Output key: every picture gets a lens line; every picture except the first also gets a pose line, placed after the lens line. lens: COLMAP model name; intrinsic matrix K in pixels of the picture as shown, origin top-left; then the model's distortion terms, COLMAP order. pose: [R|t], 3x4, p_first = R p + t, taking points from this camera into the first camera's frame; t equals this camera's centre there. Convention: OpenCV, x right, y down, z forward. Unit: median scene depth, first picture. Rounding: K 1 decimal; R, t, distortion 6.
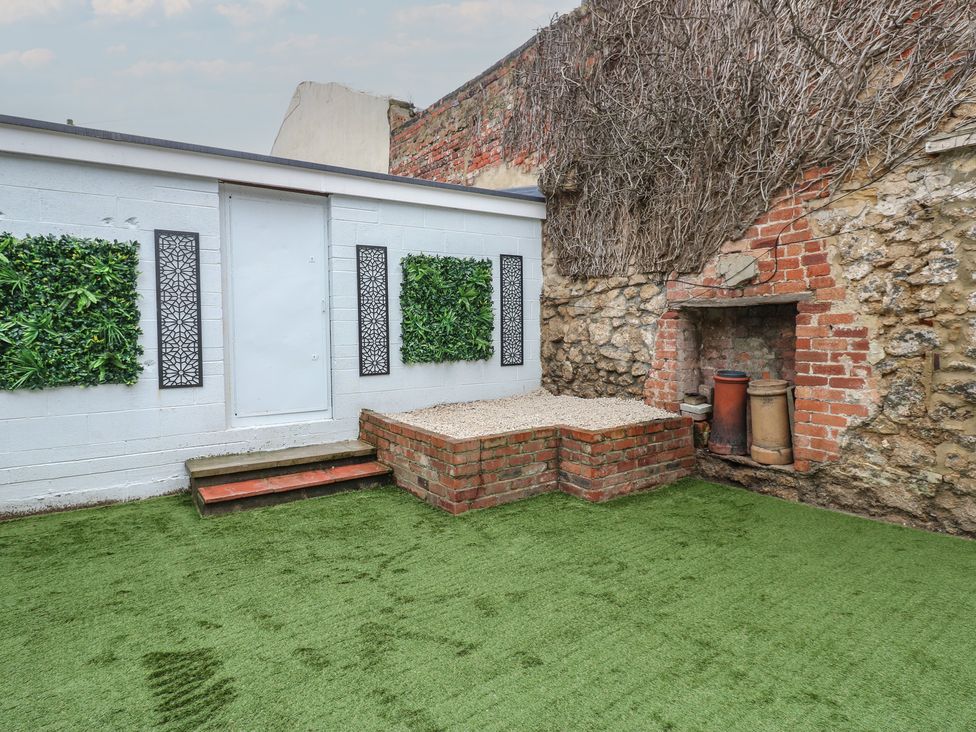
lens RADIAL K [[567.8, 0, 487.6], [0, 567.8, 358.6], [0, 0, 1]] dist [-0.000695, -0.004131]
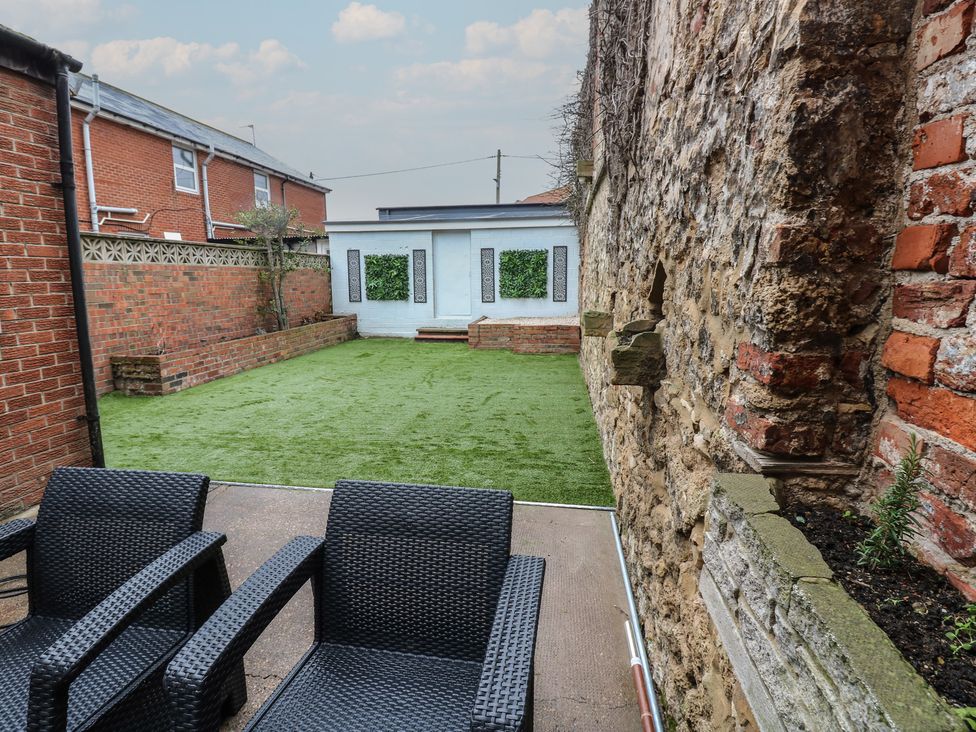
lens RADIAL K [[525.0, 0, 487.3], [0, 525.0, 363.3], [0, 0, 1]] dist [0.001446, 0.000261]
pose [[0.716616, 0.116113, -0.687735, 1.527498], [-0.036244, 0.990912, 0.129534, -0.002670], [0.696525, -0.067900, 0.714312, -0.694370]]
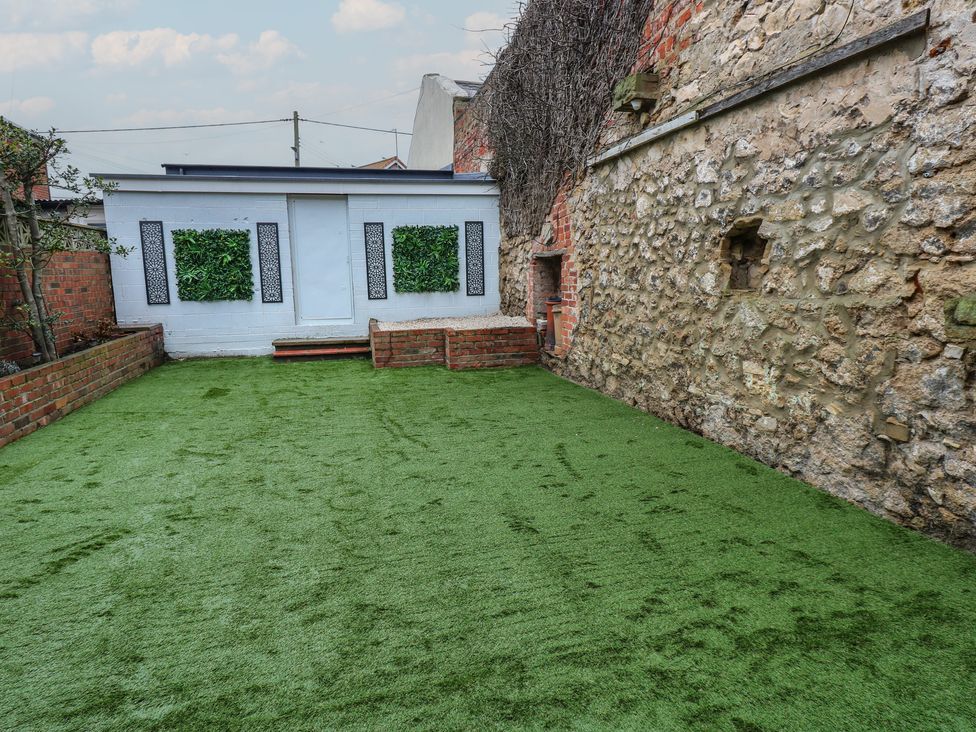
lens RADIAL K [[567.8, 0, 488.6], [0, 567.8, 365.1], [0, 0, 1]] dist [-0.000695, -0.004131]
pose [[0.929474, 0.054817, -0.364791, 0.836158], [-0.011870, 0.992830, 0.118947, 0.021398], [0.368696, -0.106228, 0.923460, -0.539952]]
